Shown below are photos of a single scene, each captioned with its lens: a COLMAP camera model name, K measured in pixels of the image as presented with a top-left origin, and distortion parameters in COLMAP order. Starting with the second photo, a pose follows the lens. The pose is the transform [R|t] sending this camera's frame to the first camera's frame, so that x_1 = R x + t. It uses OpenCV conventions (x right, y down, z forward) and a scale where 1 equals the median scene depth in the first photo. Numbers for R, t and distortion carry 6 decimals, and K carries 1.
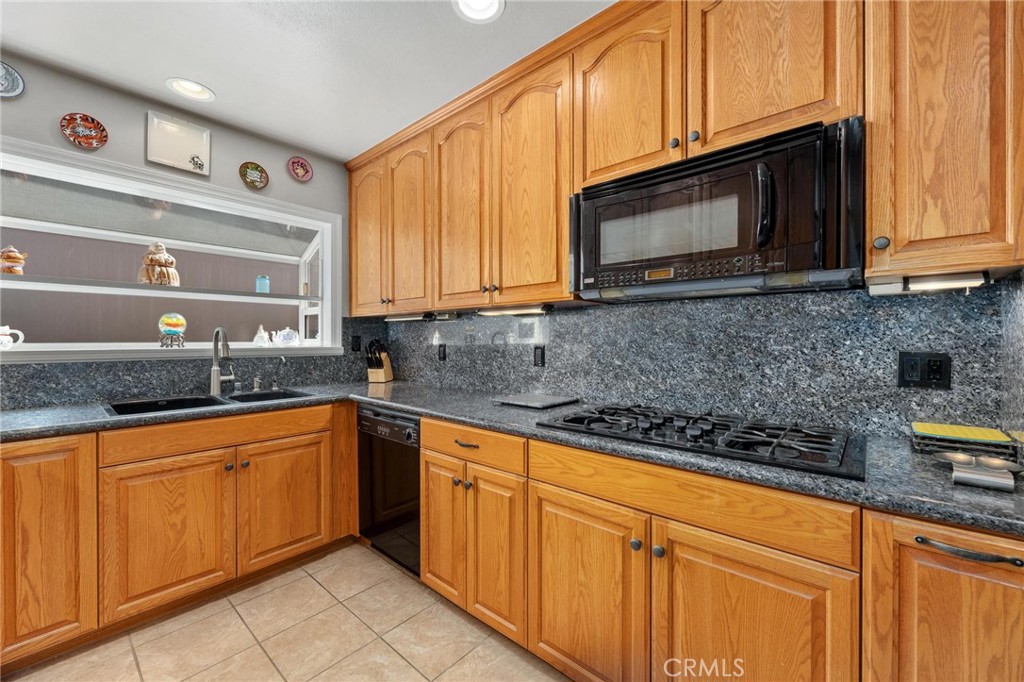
lens RADIAL K [[409.2, 0, 513.6], [0, 409.2, 340.9], [0, 0, 1]] dist [0.000025, 0.000618]
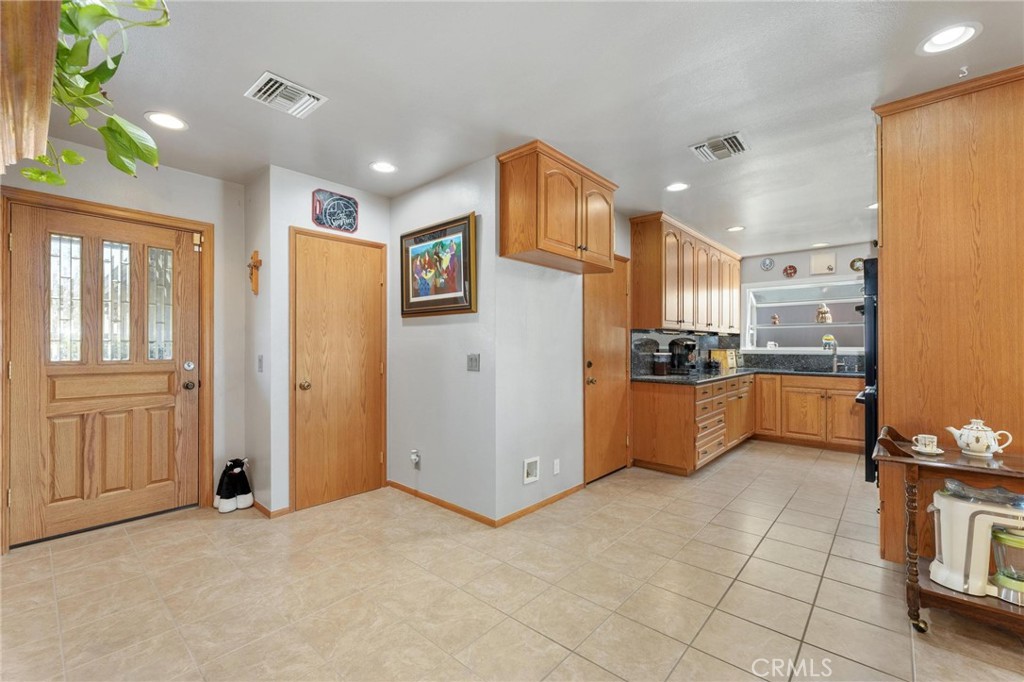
lens RADIAL K [[440.8, 0, 507.3], [0, 440.8, 344.1], [0, 0, 1]] dist [0.000240, 0.000011]
pose [[-0.006749, -0.002653, -0.999974, 1.787382], [-0.006211, 0.999977, -0.002611, 0.001581], [0.999958, 0.006193, -0.006766, -0.817552]]
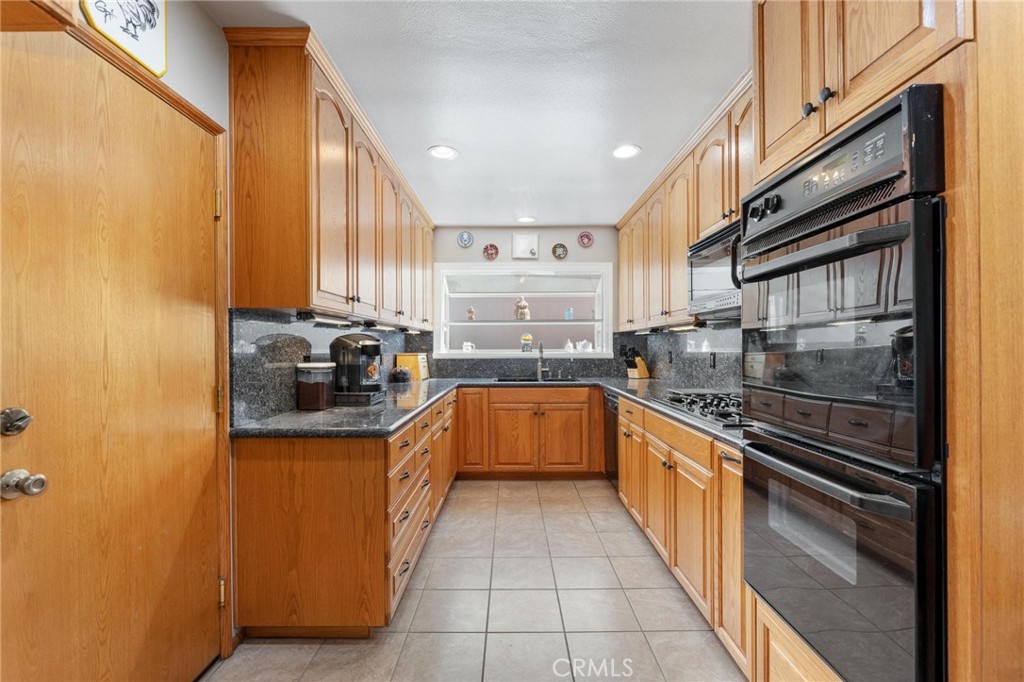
lens RADIAL K [[440.8, 0, 515.5], [0, 440.8, 347.3], [0, 0, 1]] dist [0.000240, 0.000011]
pose [[0.665386, -0.002718, -0.746494, 0.706512], [0.001073, 0.999996, -0.002684, -0.001229], [0.746499, 0.000985, 0.665386, -0.409832]]
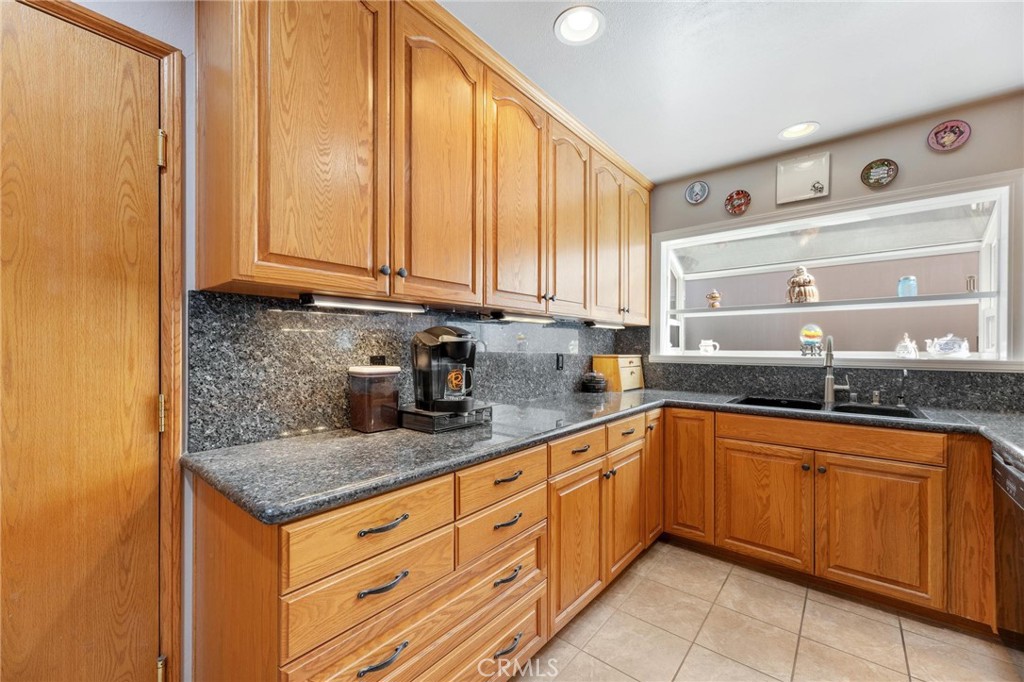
lens RADIAL K [[409.2, 0, 512.8], [0, 409.2, 346.4], [0, 0, 1]] dist [0.000025, 0.000618]
pose [[0.026599, -0.002513, -0.999643, 0.317602], [-0.007702, 0.999967, -0.002719, -0.001758], [0.999617, 0.007771, 0.026579, 0.169823]]
